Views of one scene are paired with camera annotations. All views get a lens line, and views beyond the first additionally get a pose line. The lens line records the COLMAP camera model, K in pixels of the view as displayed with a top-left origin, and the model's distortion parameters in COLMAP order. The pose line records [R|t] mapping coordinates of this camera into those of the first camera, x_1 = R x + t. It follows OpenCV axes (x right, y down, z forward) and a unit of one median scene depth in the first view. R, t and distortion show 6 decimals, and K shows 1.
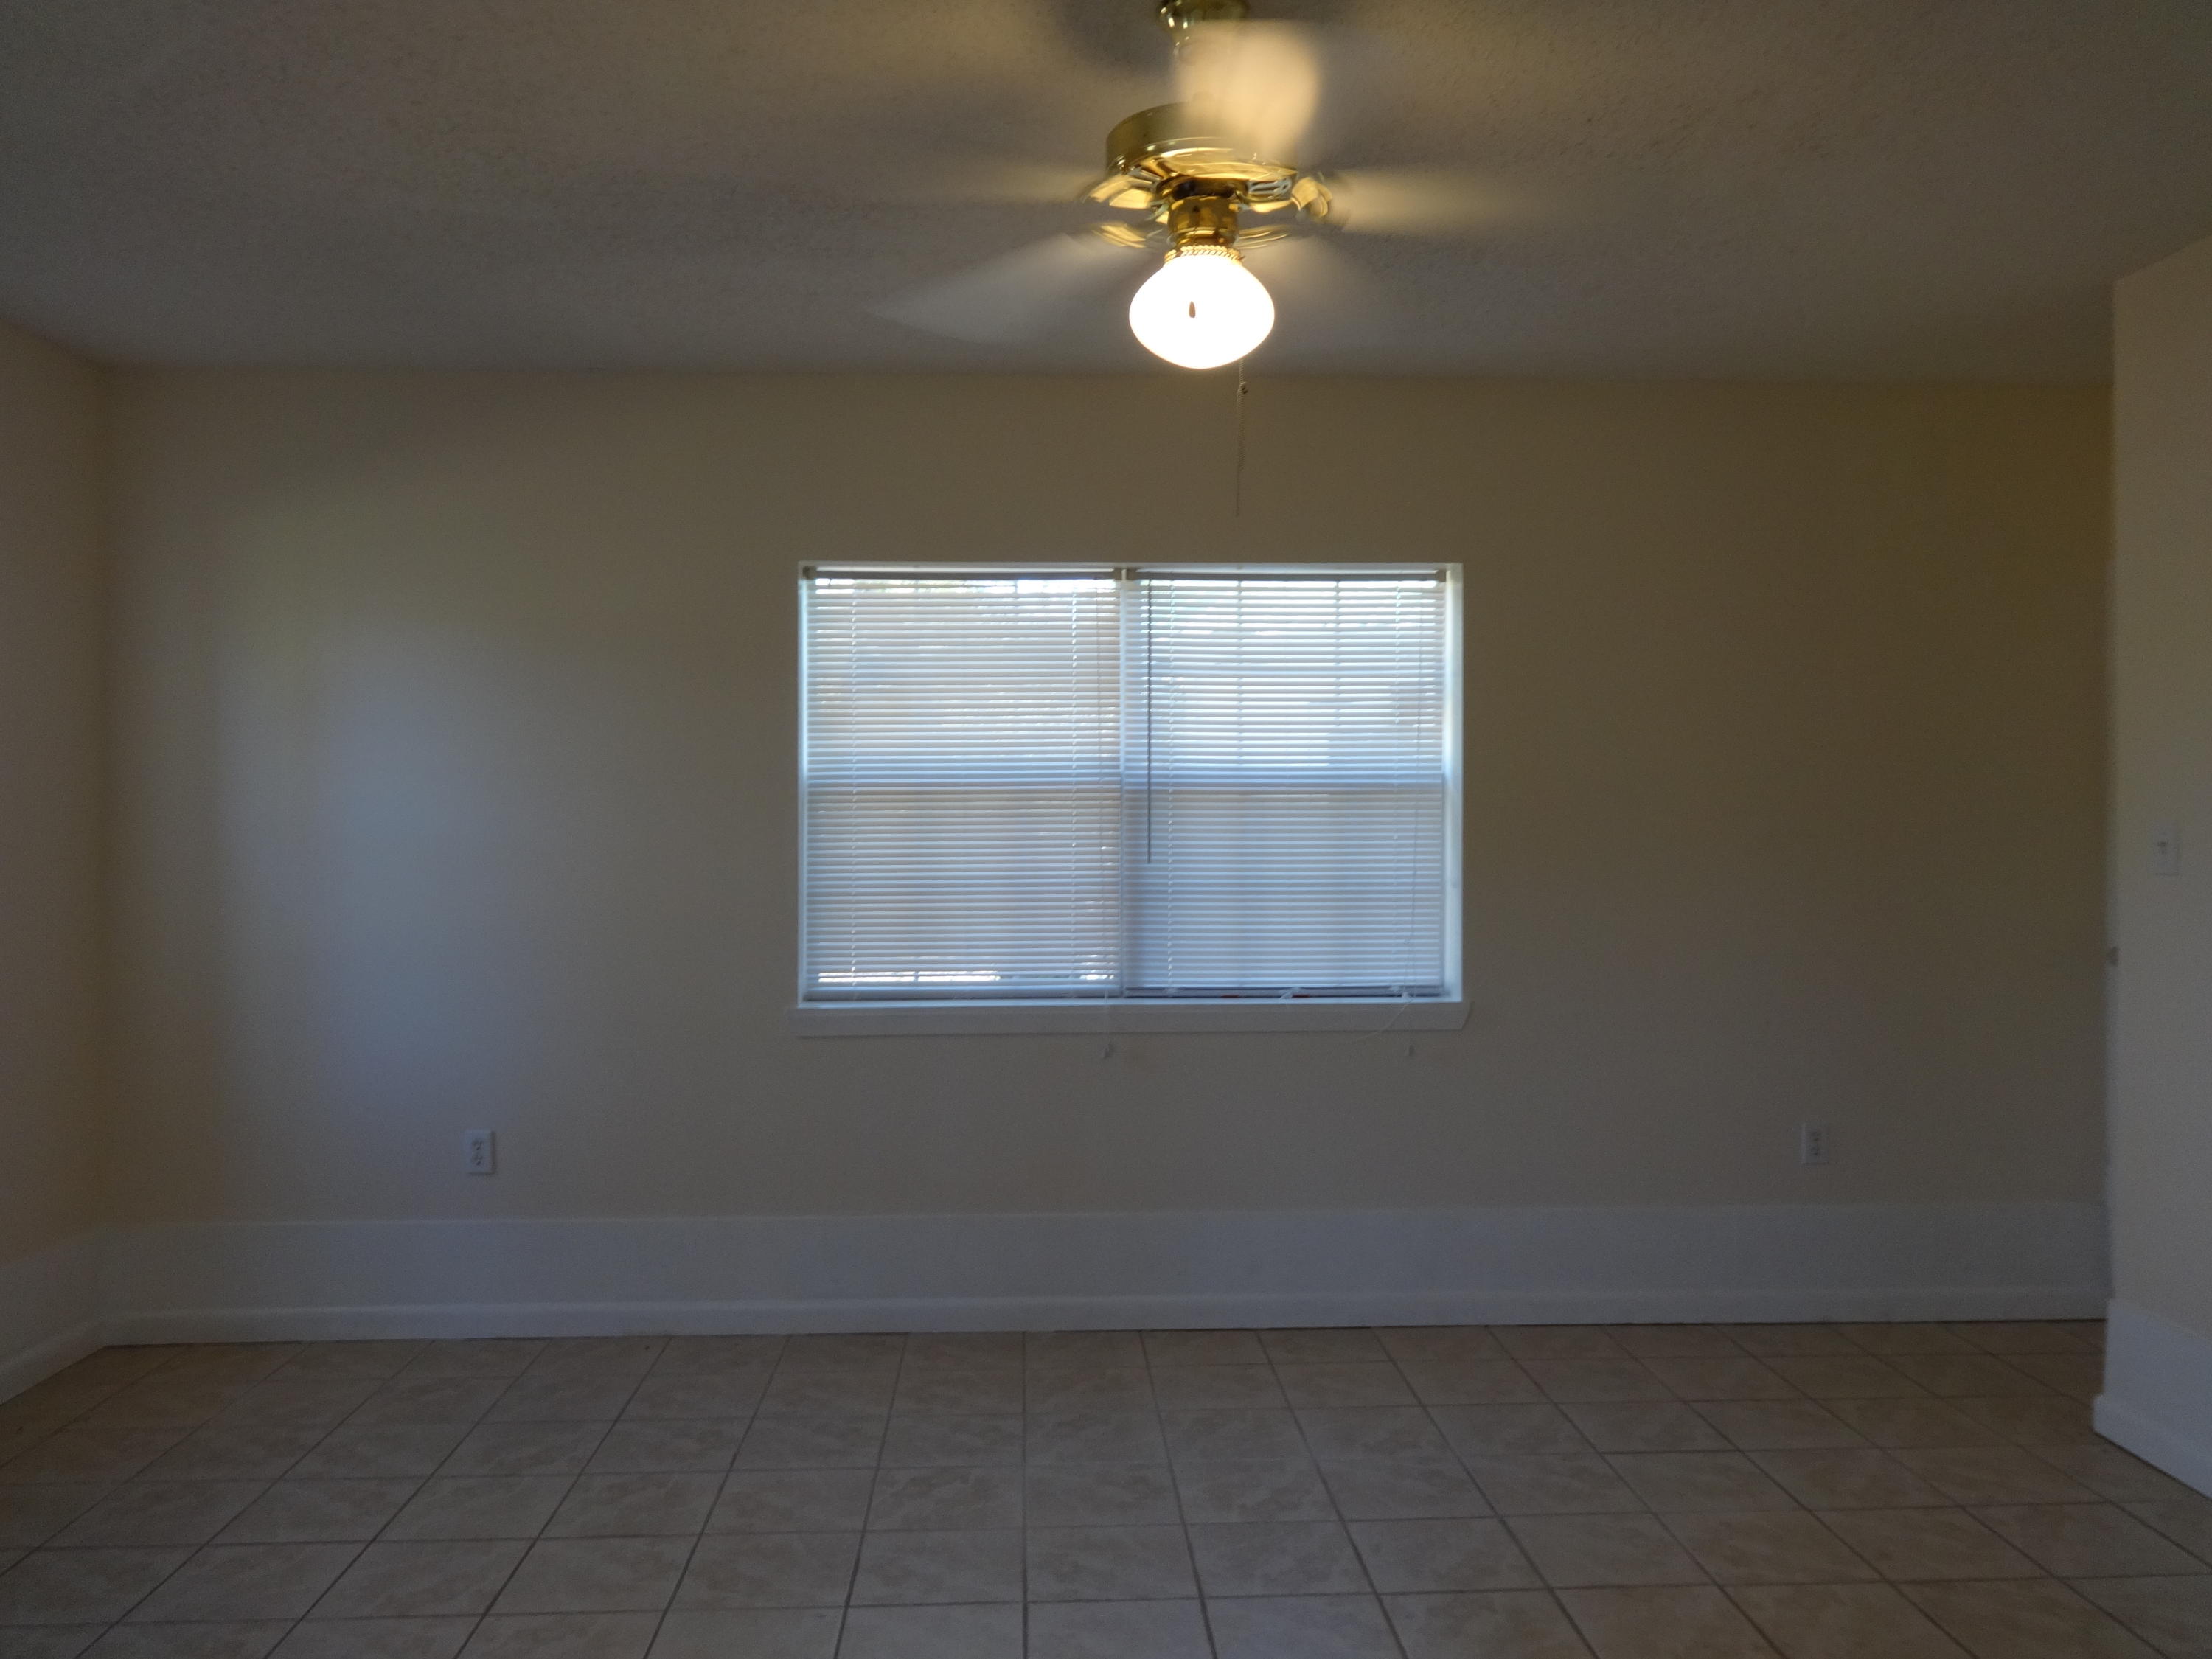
lens RADIAL K [[1662.3, 0, 1103.3], [0, 1662.3, 825.3], [0, 0, 1]] dist [-0.000322, 0.002521]
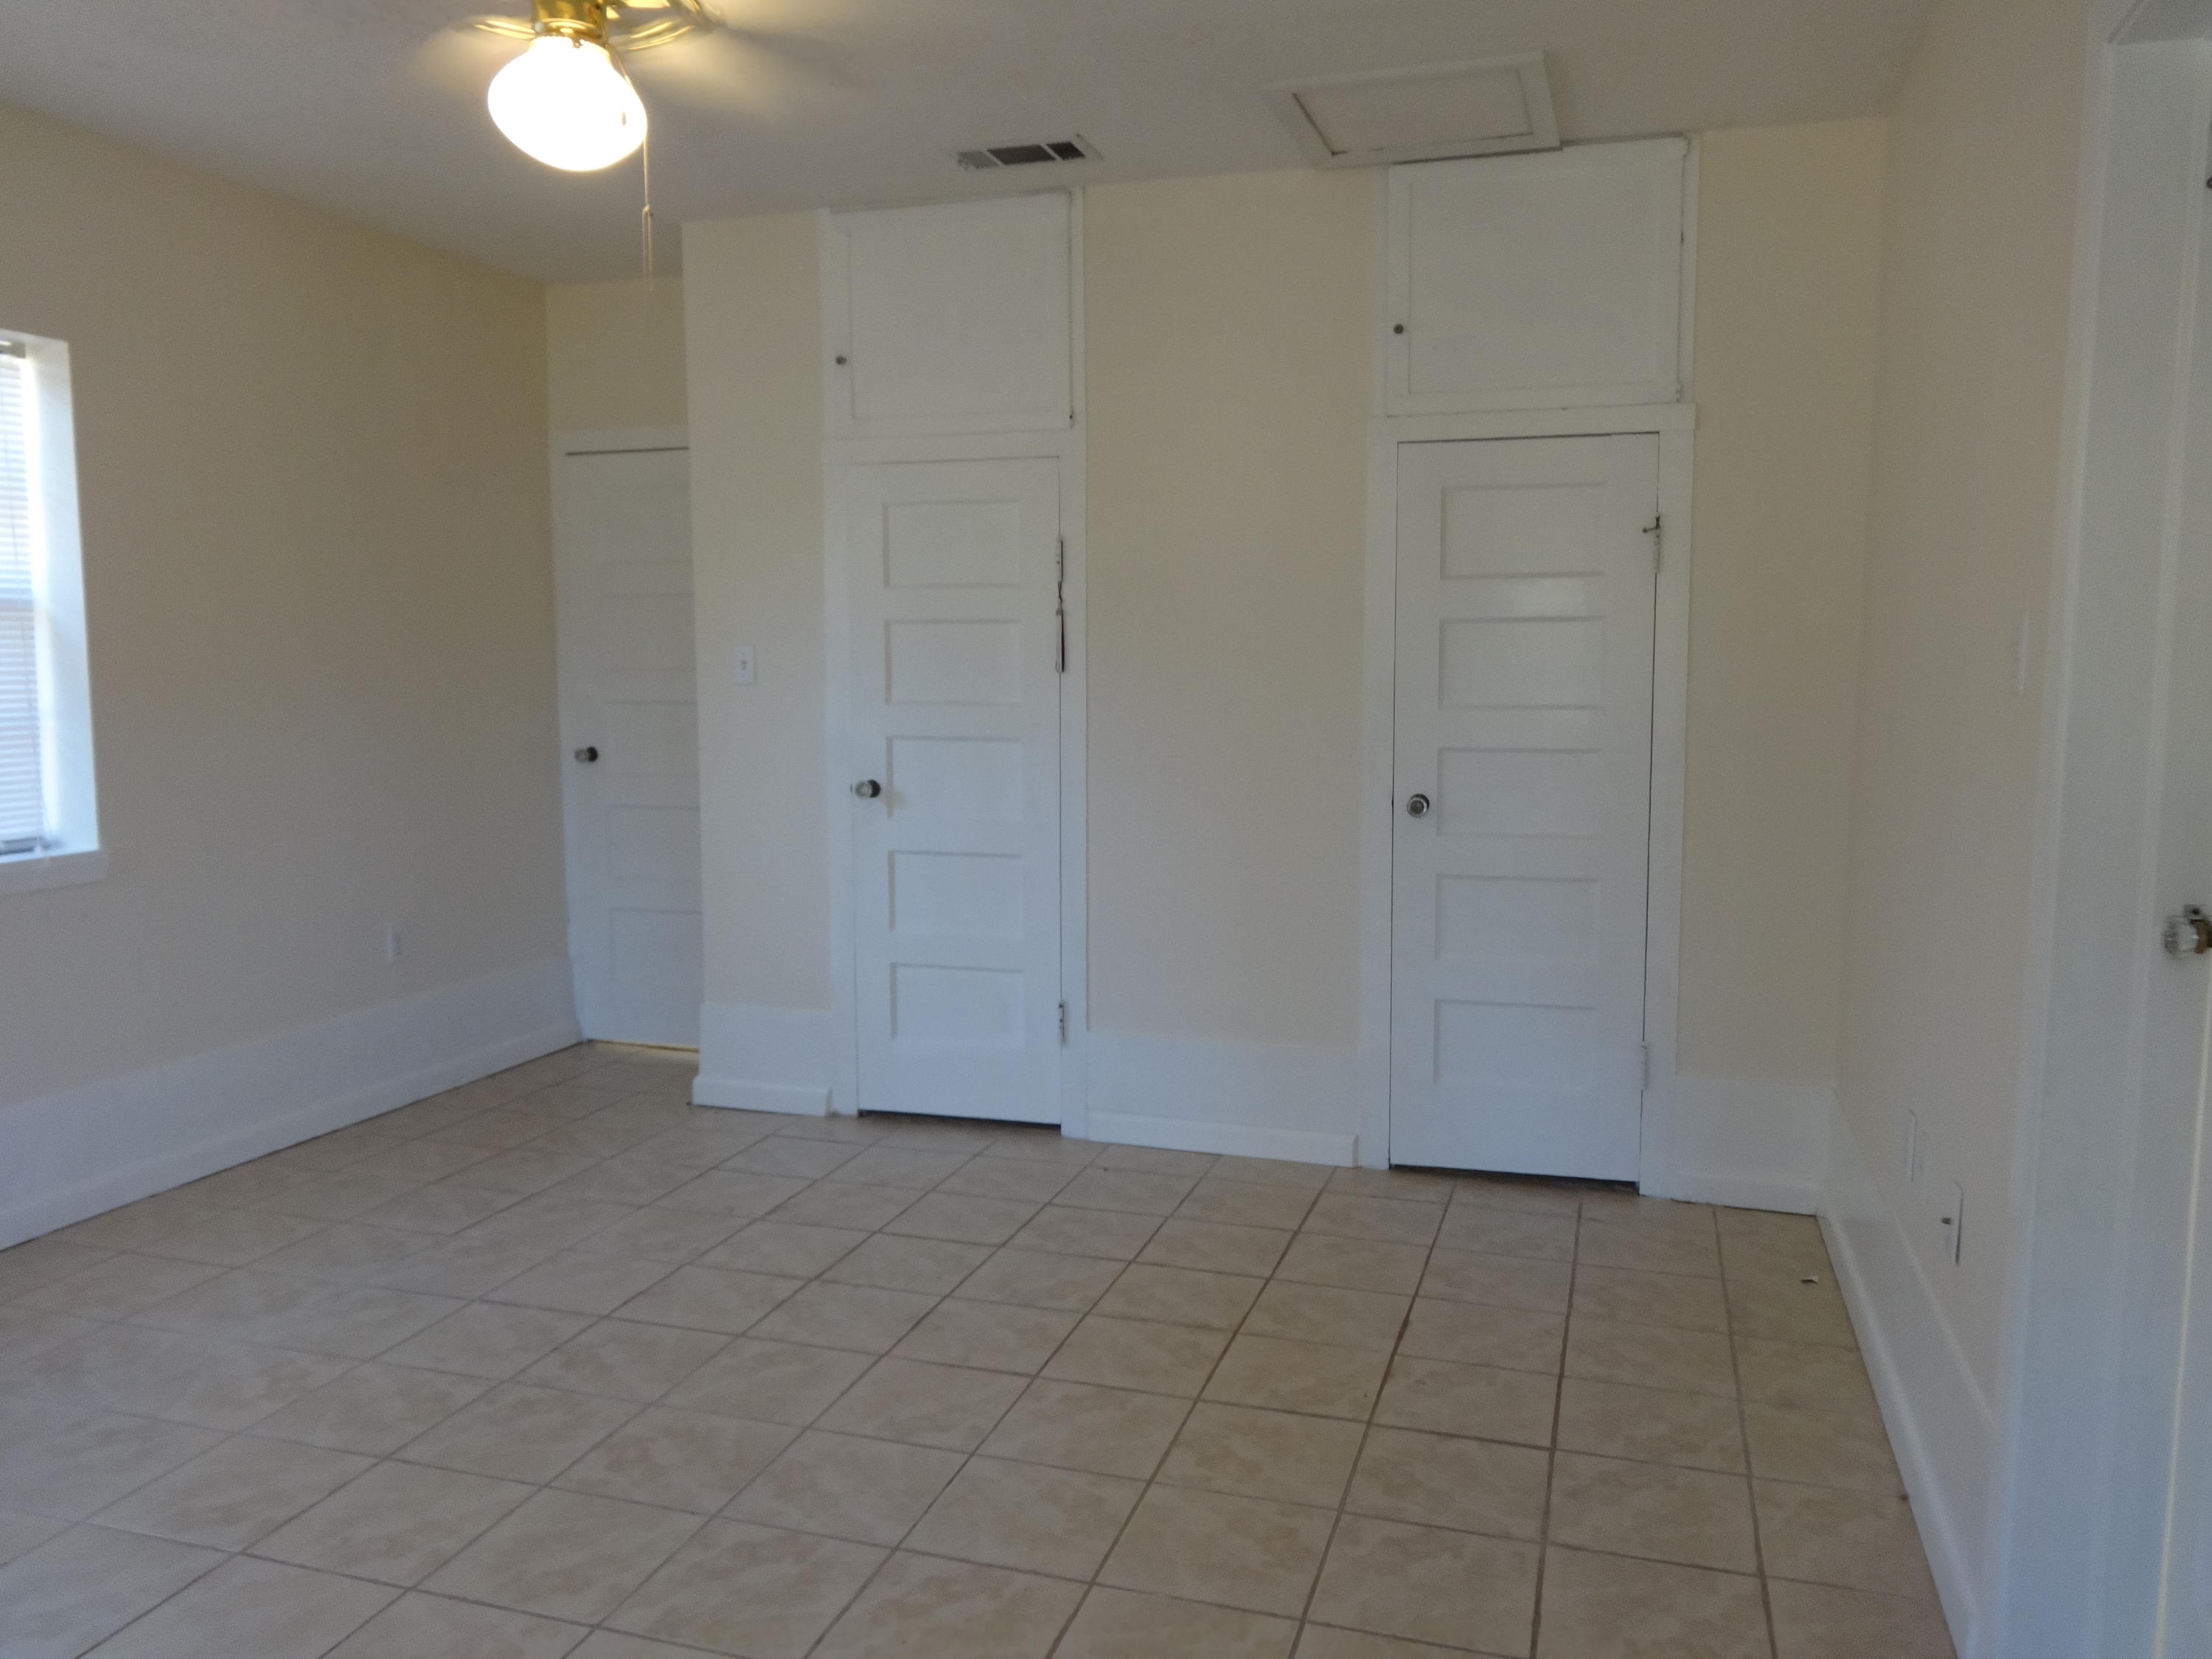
lens RADIAL K [[1660.0, 0, 1108.5], [0, 1660.0, 823.8], [0, 0, 1]] dist [0.000431, -0.001826]
pose [[0.345985, -0.093556, 0.933564, -0.448761], [0.002780, 0.995114, 0.098694, 0.007307], [-0.938236, -0.031551, 0.344554, 0.203806]]
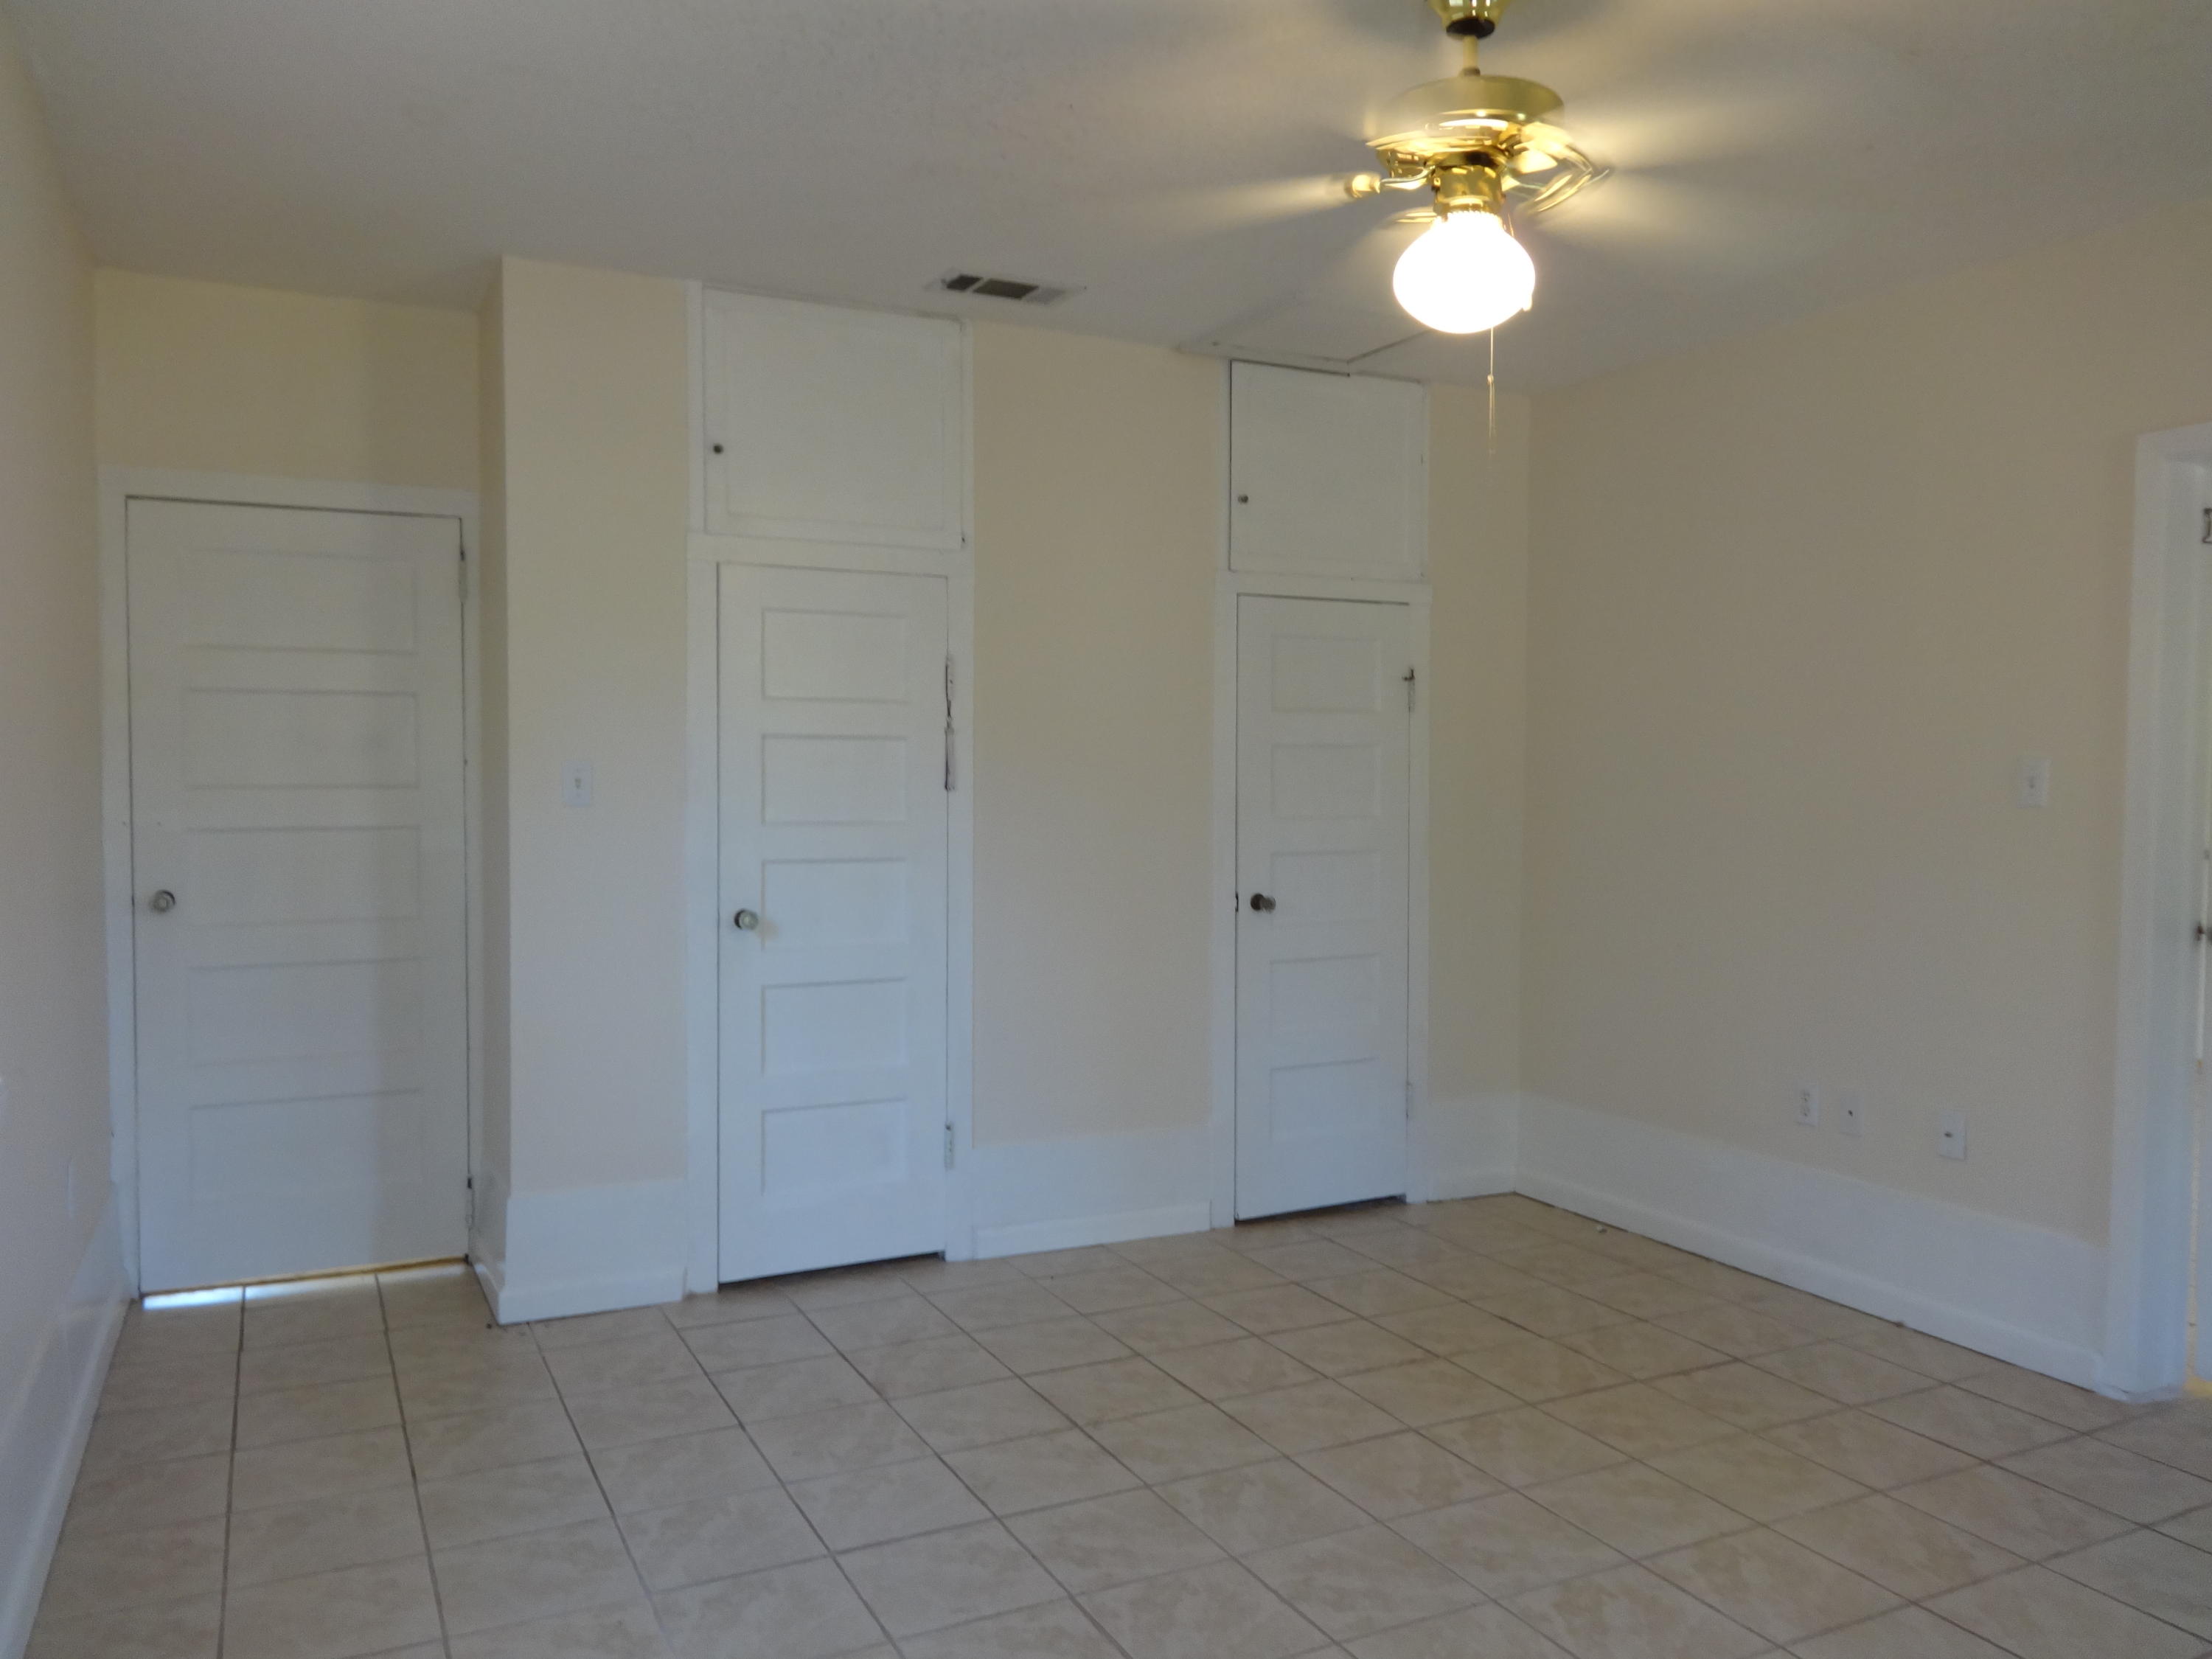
lens RADIAL K [[1654.8, 0, 1103.1], [0, 1654.8, 823.1], [0, 0, 1]] dist [-0.004807, 0.000562]
pose [[-0.406182, -0.033161, 0.913190, -0.463660], [-0.003614, 0.999392, 0.034684, -0.000444], [-0.913785, 0.010787, -0.406055, 0.936964]]
